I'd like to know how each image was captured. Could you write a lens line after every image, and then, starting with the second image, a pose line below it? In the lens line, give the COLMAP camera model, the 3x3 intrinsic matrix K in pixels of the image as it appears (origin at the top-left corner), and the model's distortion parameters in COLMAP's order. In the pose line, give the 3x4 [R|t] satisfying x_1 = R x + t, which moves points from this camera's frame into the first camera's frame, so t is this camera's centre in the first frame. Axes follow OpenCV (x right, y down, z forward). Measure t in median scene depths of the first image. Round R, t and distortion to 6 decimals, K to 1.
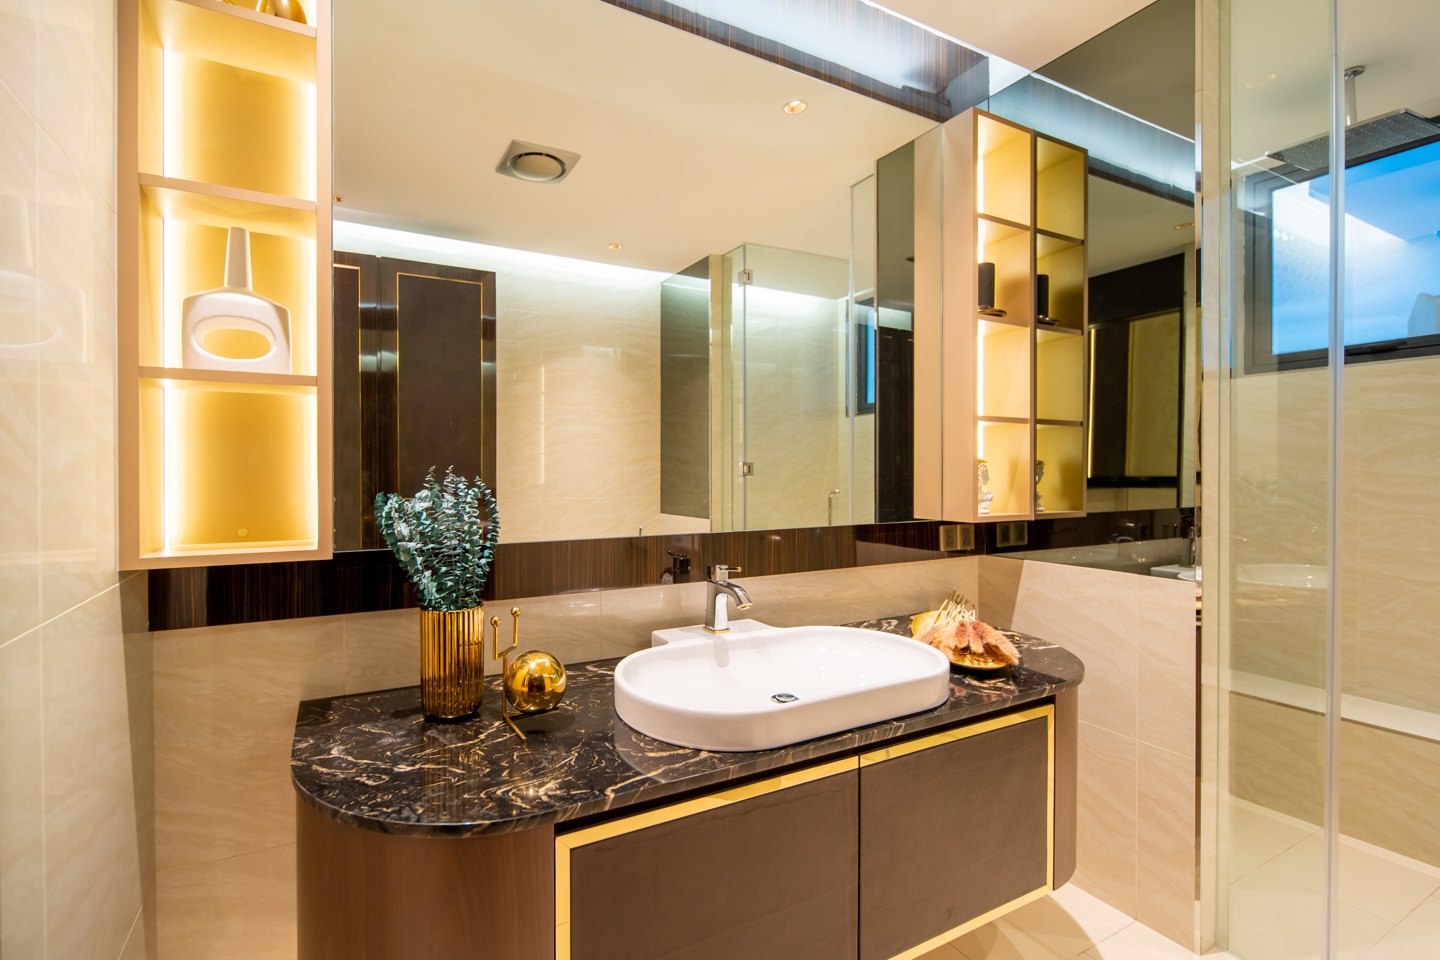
lens RADIAL K [[689.1, 0, 719.8], [0, 689.1, 471.0], [0, 0, 1]] dist [0.000245, 0.000100]
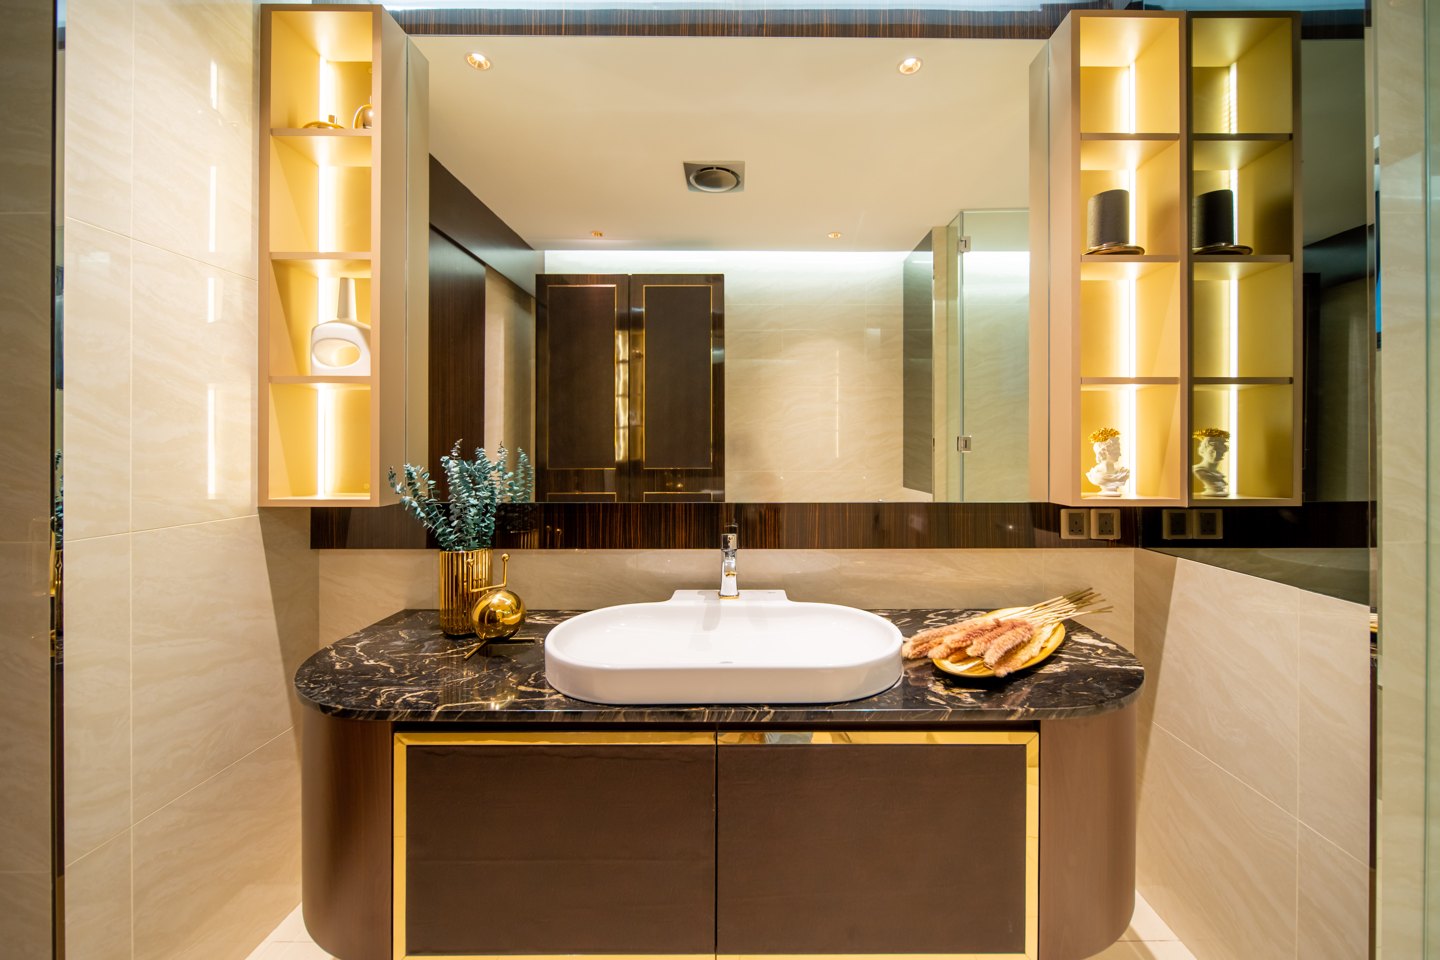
lens RADIAL K [[637.5, 0, 716.8], [0, 637.5, 441.7], [0, 0, 1]] dist [-0.002519, -0.000273]
pose [[0.873176, -0.002920, -0.487397, 0.328640], [-0.000763, 0.999973, -0.007358, 0.002380], [0.487405, 0.006796, 0.873150, 0.103663]]
